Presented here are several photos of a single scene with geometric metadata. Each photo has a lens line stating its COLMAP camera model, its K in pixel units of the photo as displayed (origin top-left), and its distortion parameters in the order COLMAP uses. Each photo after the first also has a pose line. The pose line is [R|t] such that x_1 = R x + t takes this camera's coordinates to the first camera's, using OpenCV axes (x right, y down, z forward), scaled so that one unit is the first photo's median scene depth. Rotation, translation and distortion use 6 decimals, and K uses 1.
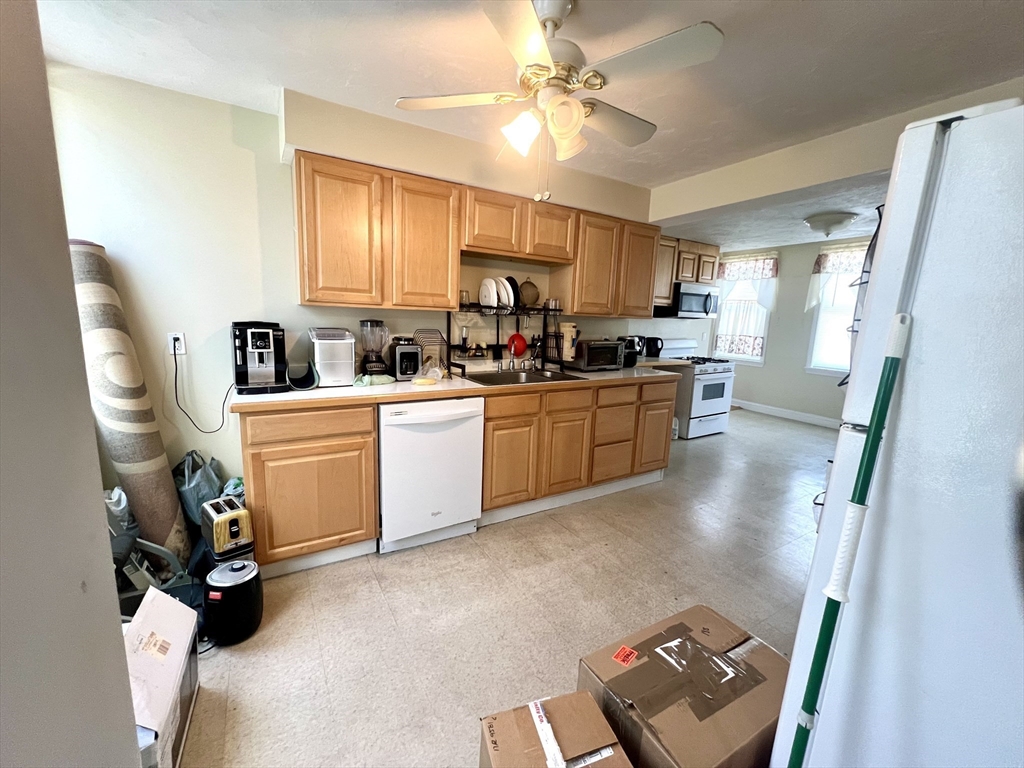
lens RADIAL K [[407.9, 0, 507.3], [0, 407.9, 383.2], [0, 0, 1]] dist [-0.003576, -0.001243]
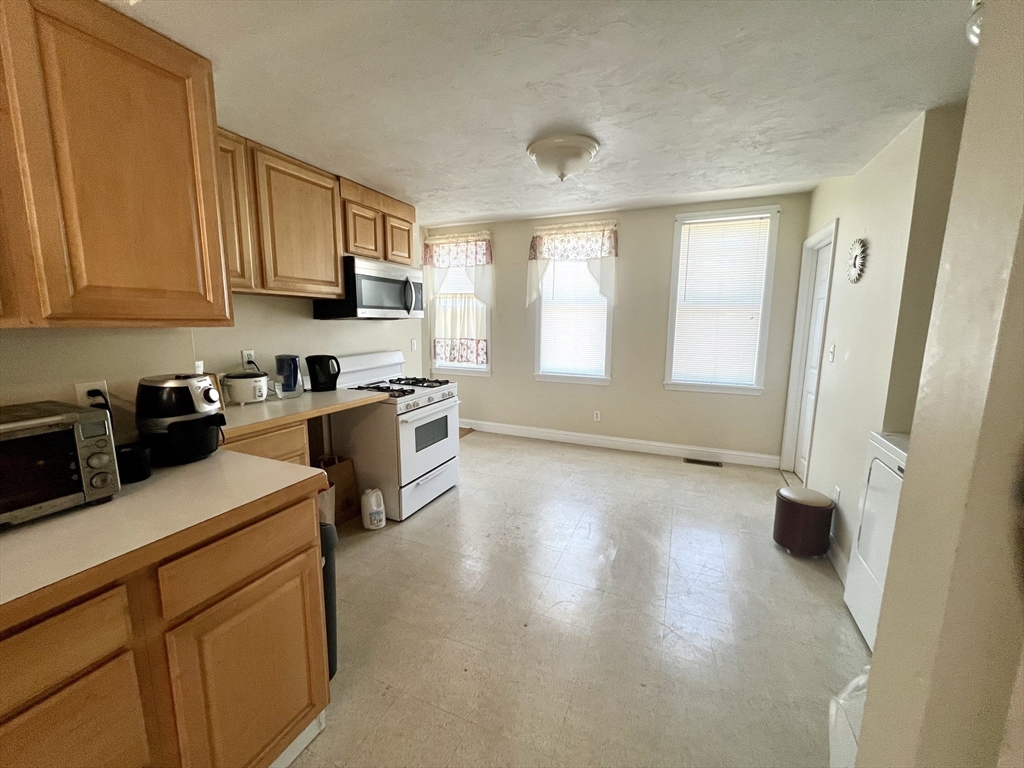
lens RADIAL K [[407.9, 0, 513.1], [0, 407.9, 382.6], [0, 0, 1]] dist [-0.003576, -0.001243]
pose [[0.805050, -0.117052, 0.581543, 0.241904], [0.116810, 0.992425, 0.038051, -0.066154], [-0.581592, 0.037297, 0.812625, 0.398080]]
